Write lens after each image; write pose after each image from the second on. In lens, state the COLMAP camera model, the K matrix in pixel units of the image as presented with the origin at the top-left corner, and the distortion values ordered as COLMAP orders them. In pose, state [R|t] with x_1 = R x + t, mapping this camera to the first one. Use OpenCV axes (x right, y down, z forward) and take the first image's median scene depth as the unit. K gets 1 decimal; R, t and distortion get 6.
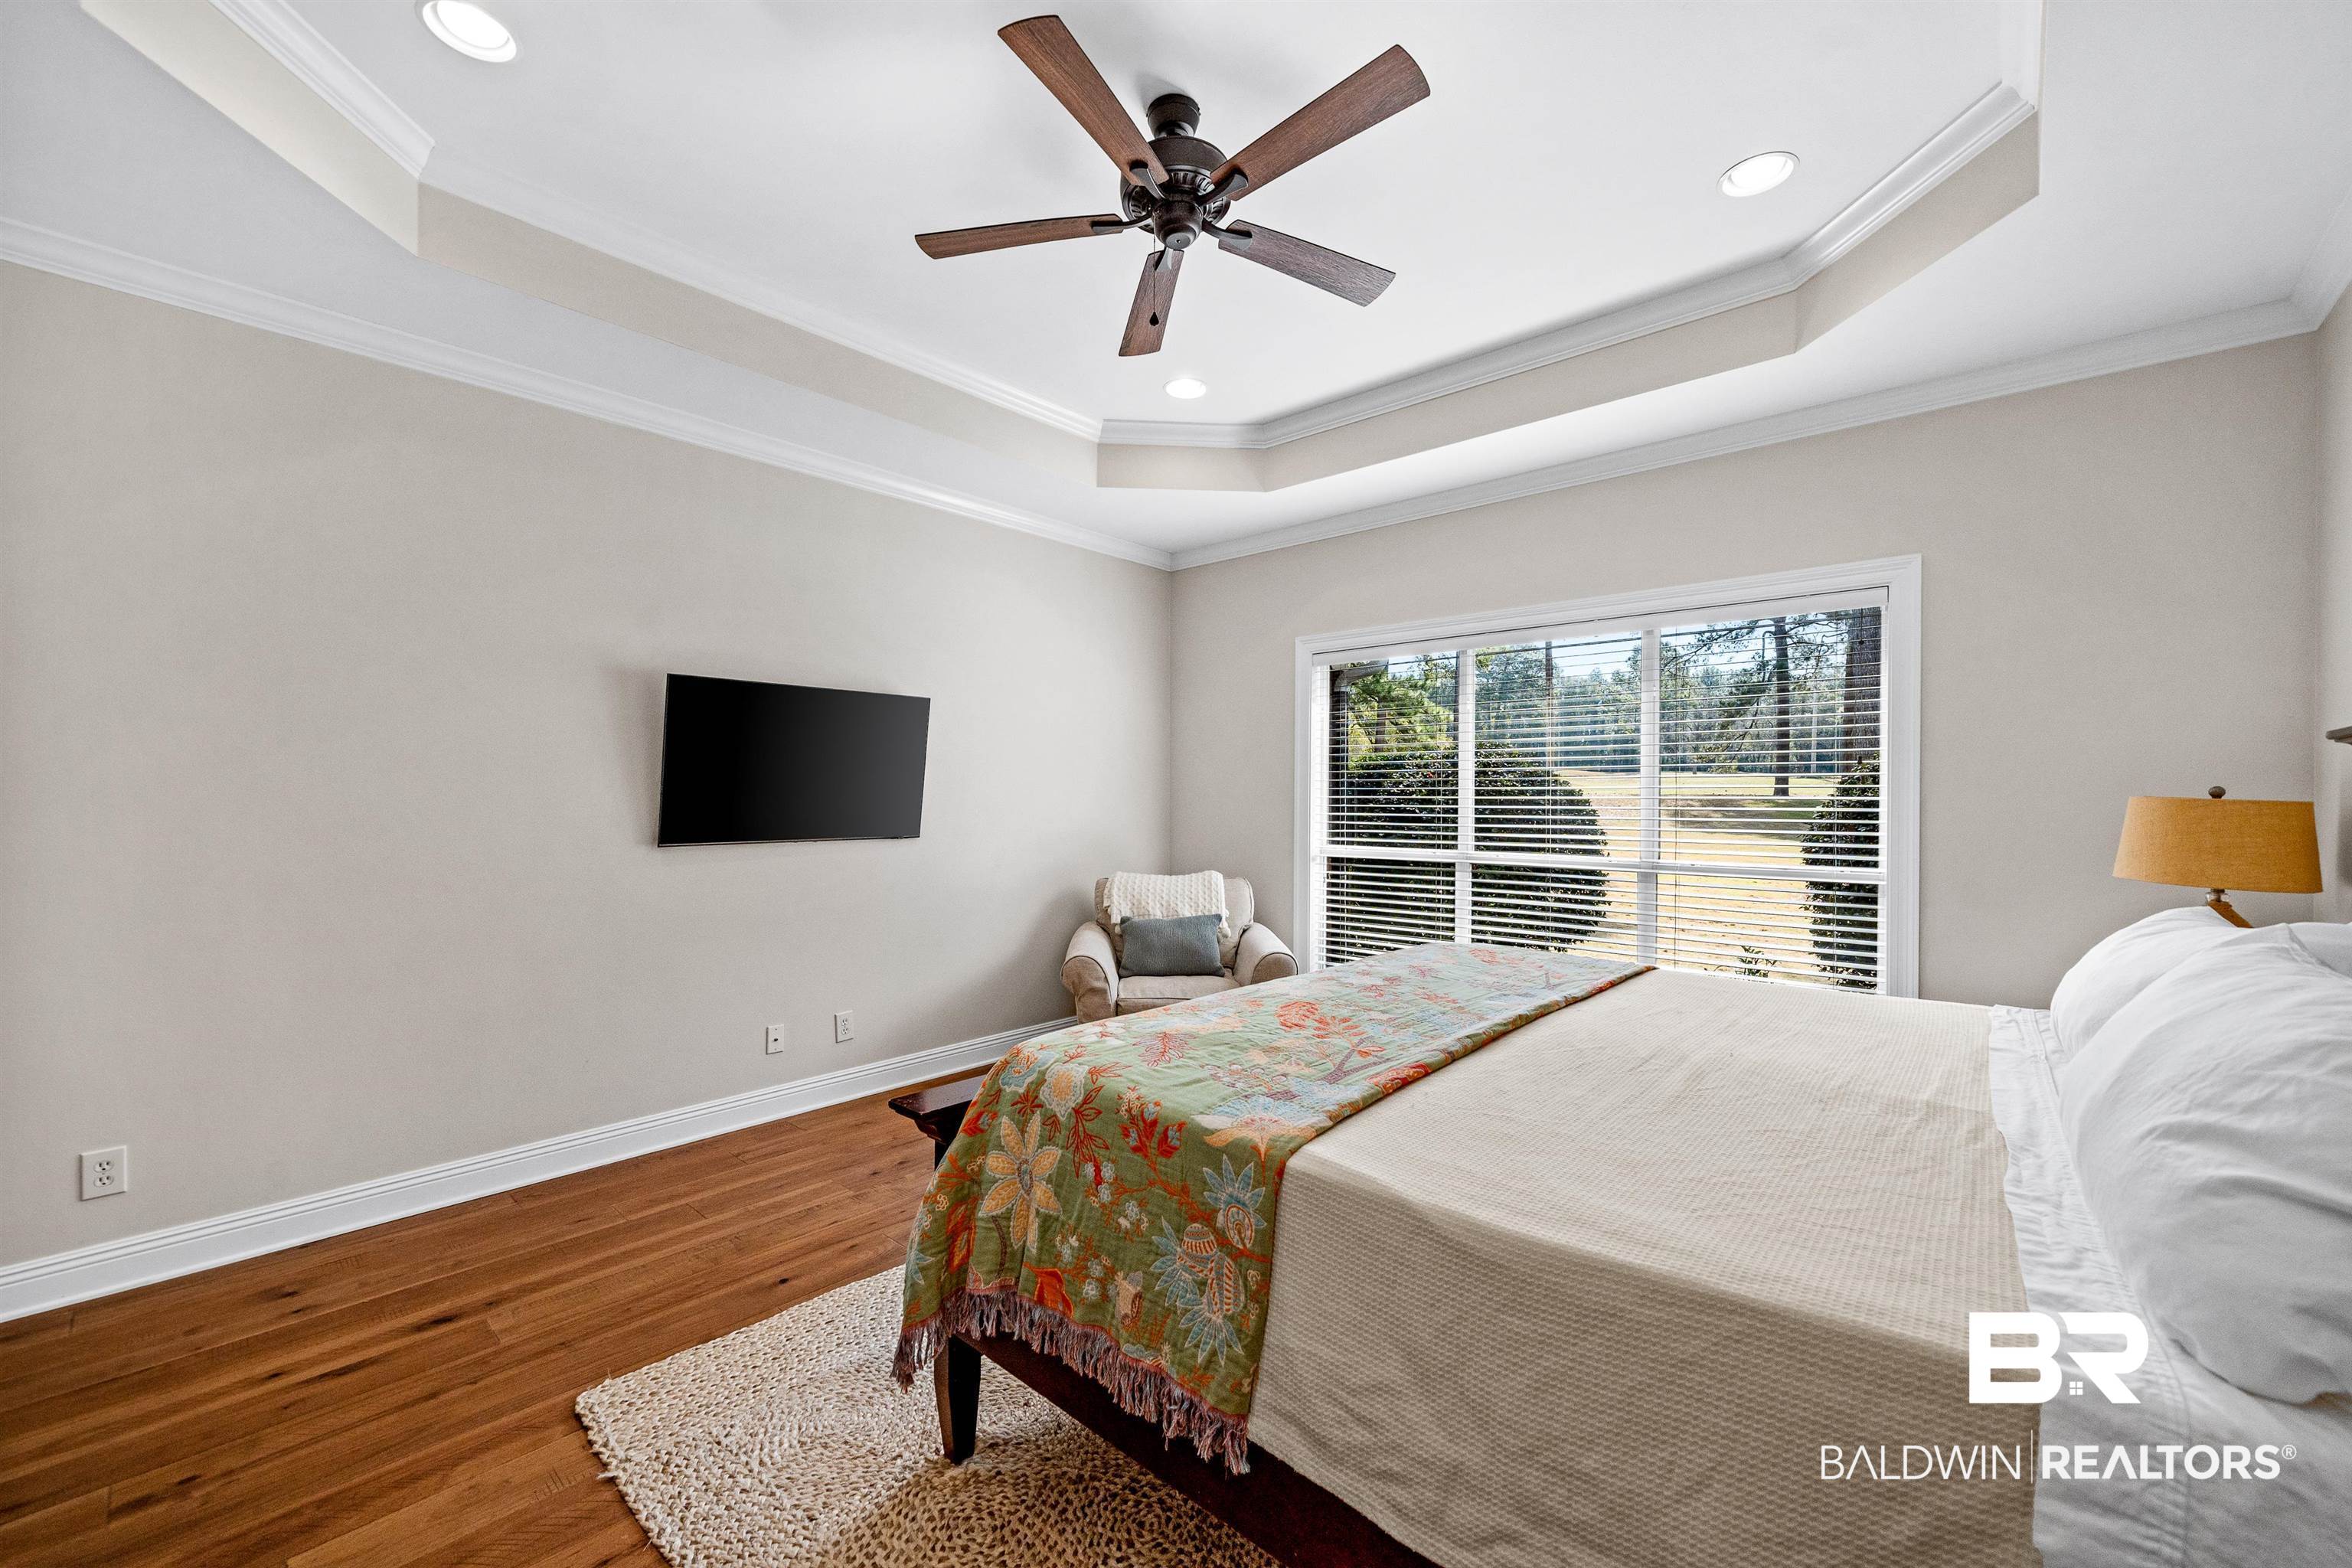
lens RADIAL K [[935.5, 0, 1181.0], [0, 935.5, 803.4], [0, 0, 1]] dist [0.003204, 0.000626]
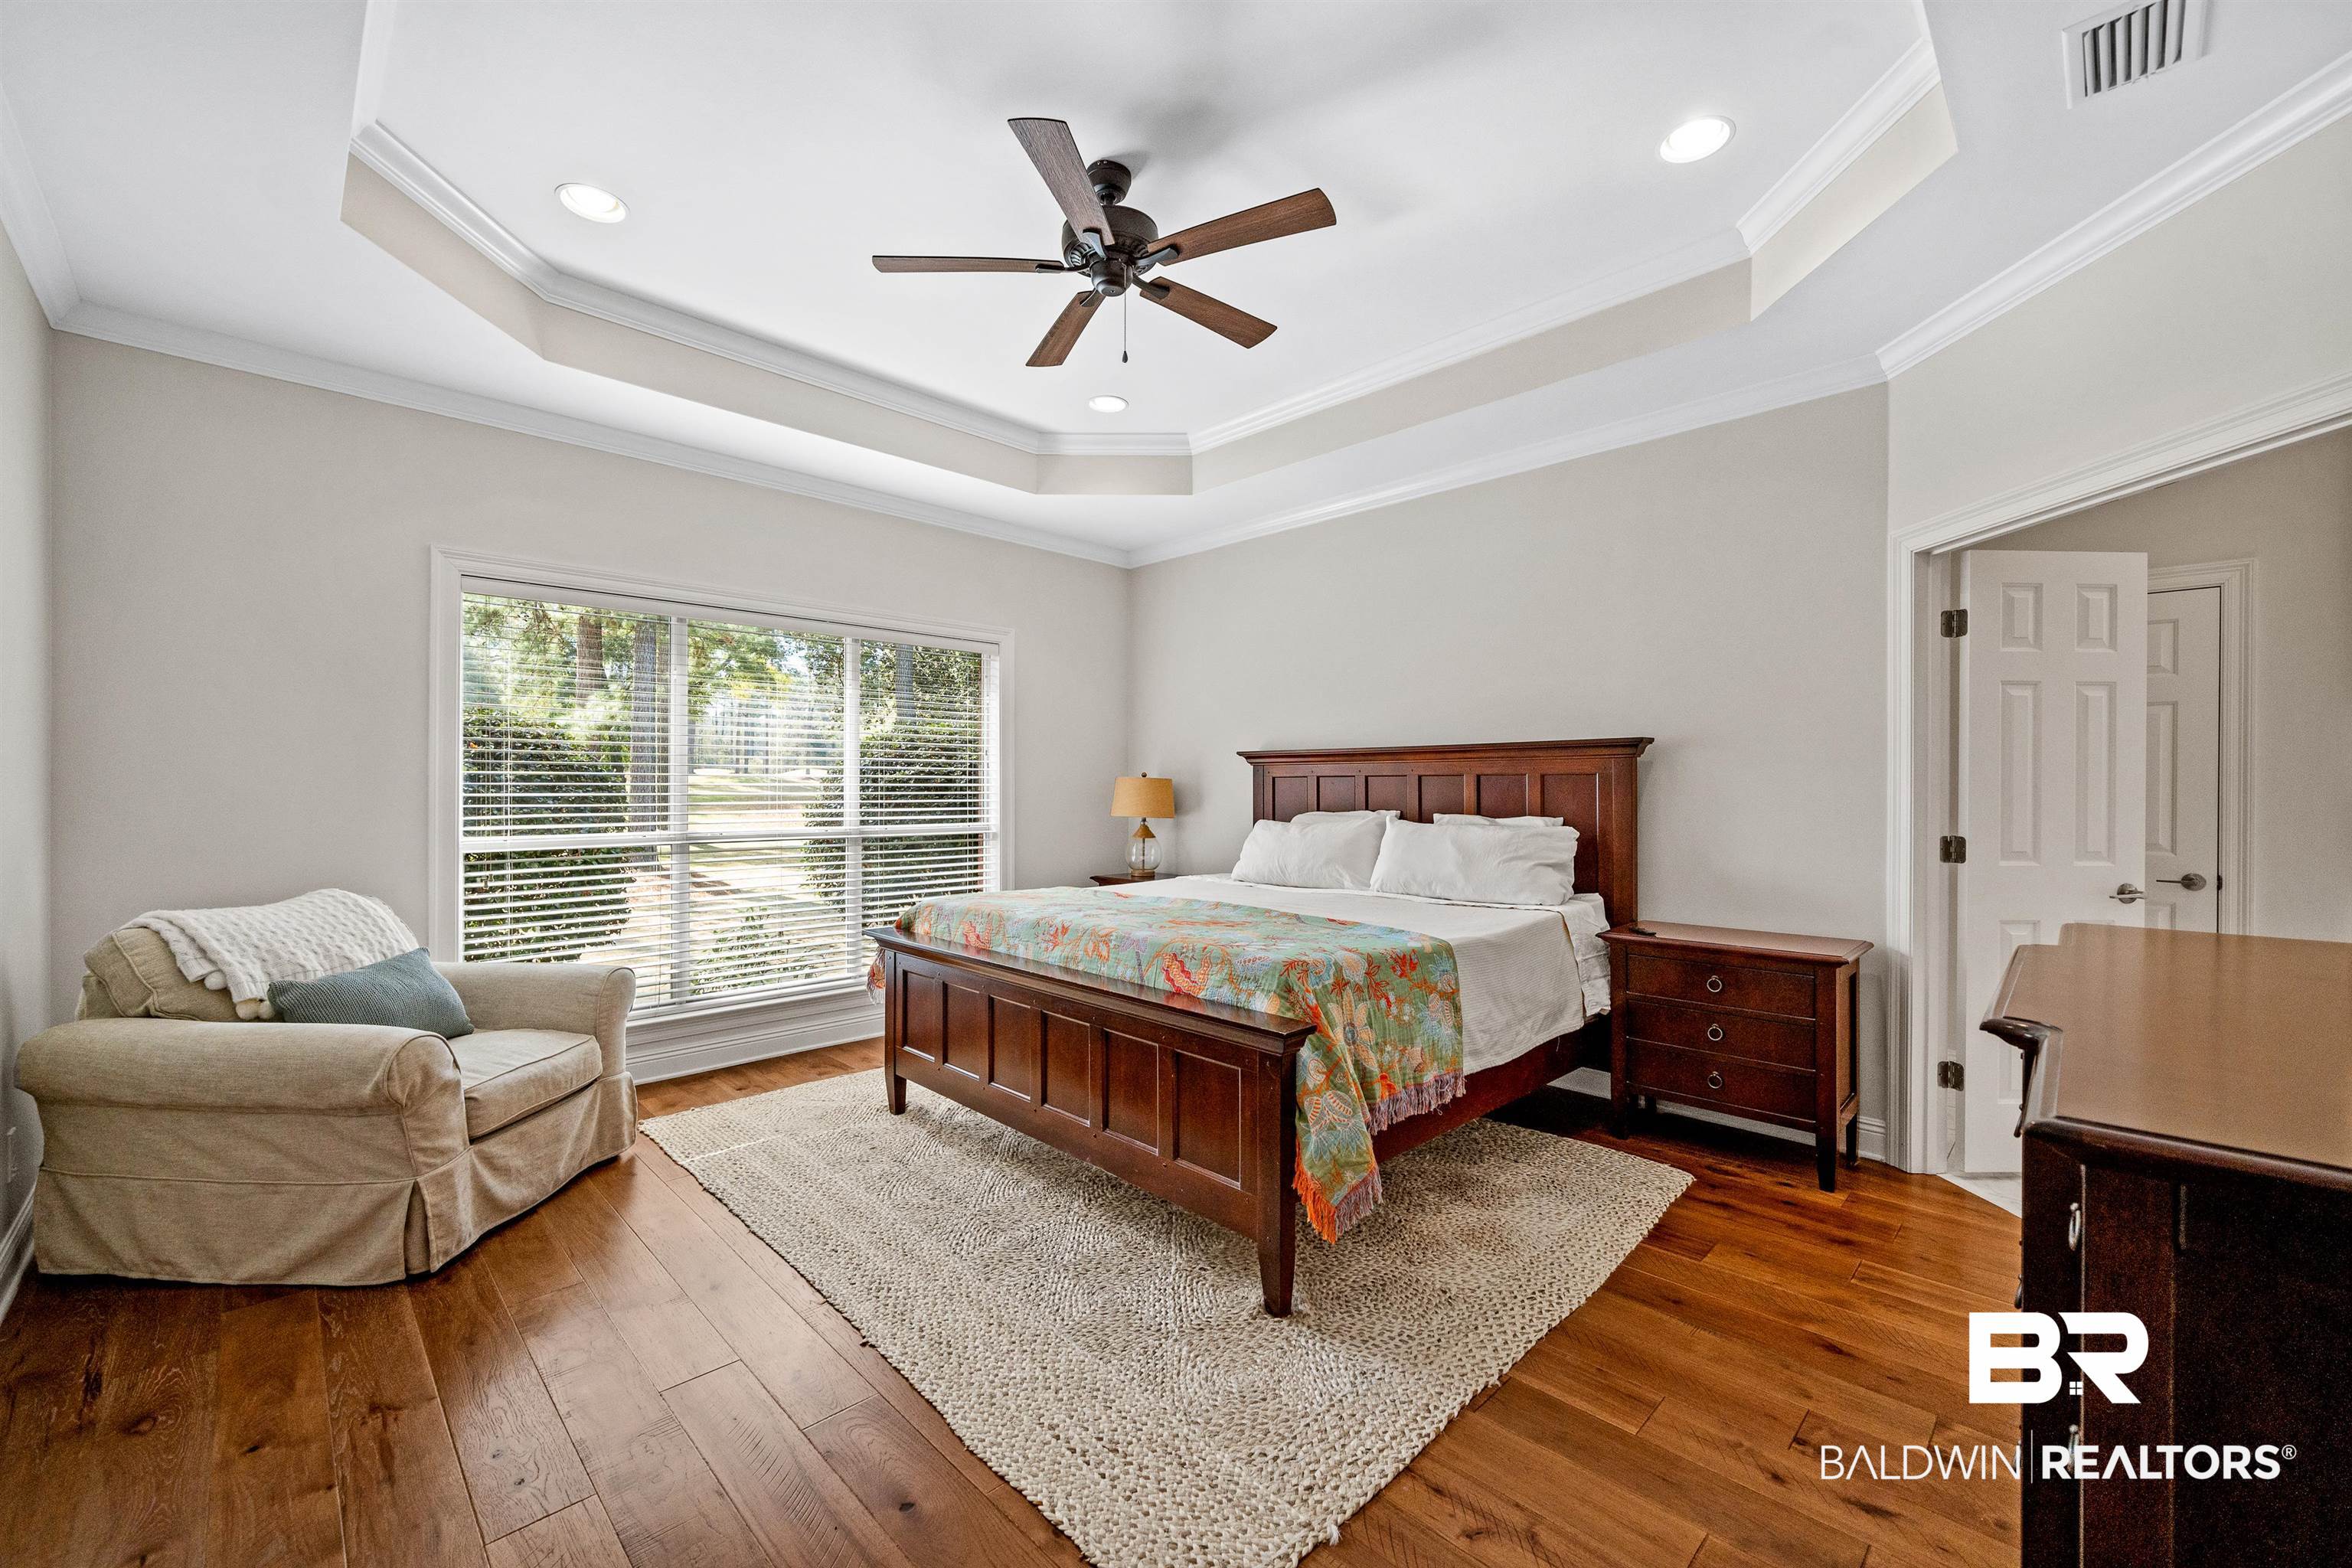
lens RADIAL K [[935.5, 0, 1178.3], [0, 935.5, 787.0], [0, 0, 1]] dist [0.003204, 0.000626]
pose [[0.064291, -0.001611, 0.997930, -1.252655], [0.002397, 0.999996, 0.001460, 0.015282], [-0.997928, 0.002298, 0.064295, 0.911906]]
